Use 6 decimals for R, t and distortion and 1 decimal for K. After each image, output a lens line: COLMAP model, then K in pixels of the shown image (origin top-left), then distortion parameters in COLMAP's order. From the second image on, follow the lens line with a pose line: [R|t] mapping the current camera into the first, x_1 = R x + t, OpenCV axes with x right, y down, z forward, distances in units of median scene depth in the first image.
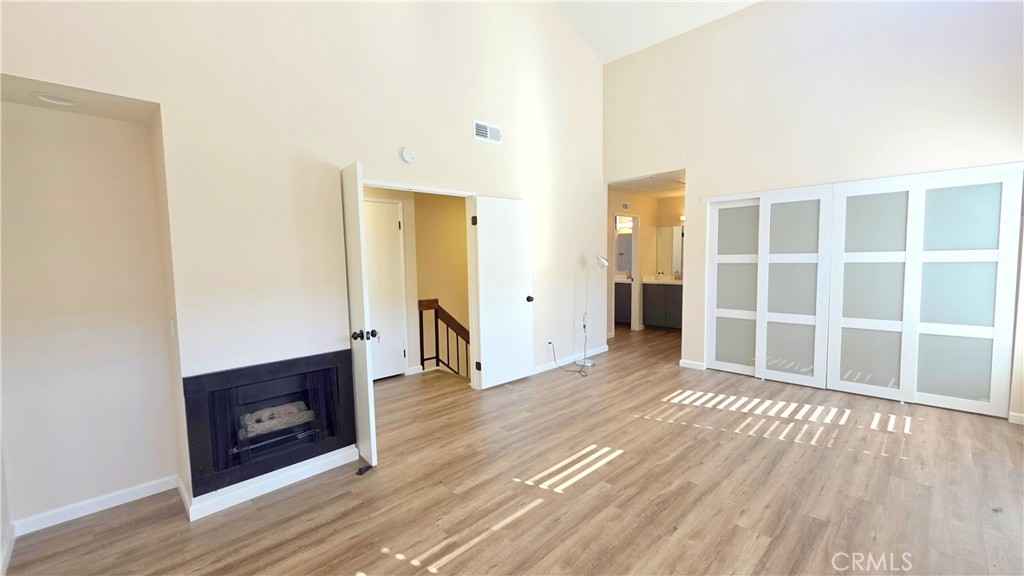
lens RADIAL K [[408.4, 0, 515.1], [0, 408.4, 287.1], [0, 0, 1]] dist [0.002365, 0.000133]
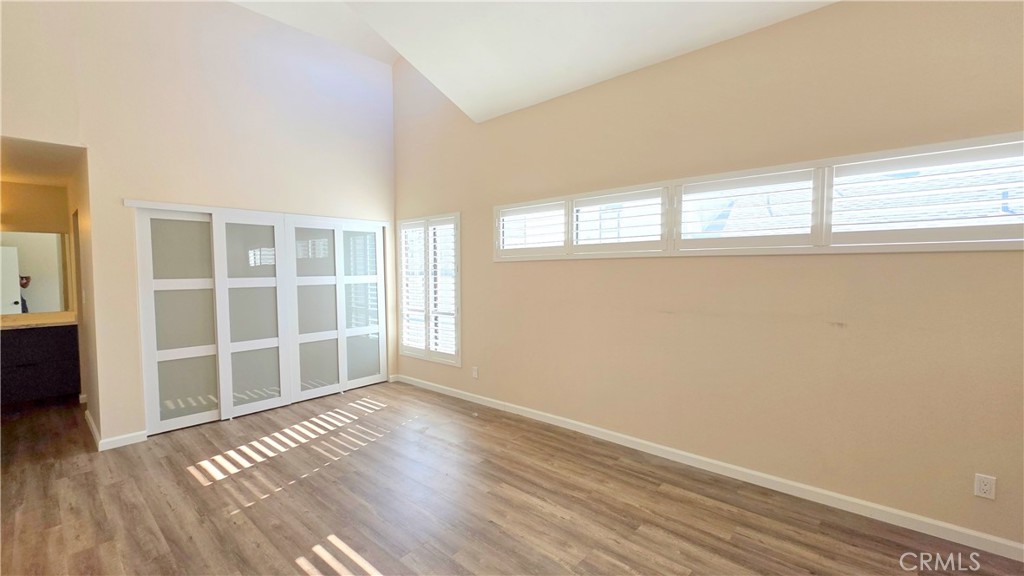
lens RADIAL K [[408.4, 0, 517.4], [0, 408.4, 291.1], [0, 0, 1]] dist [0.002365, 0.000133]
pose [[-0.043877, -0.028328, 0.998635, -0.348641], [0.085970, 0.995783, 0.032024, -0.030300], [-0.995331, 0.087257, -0.041257, 0.460377]]
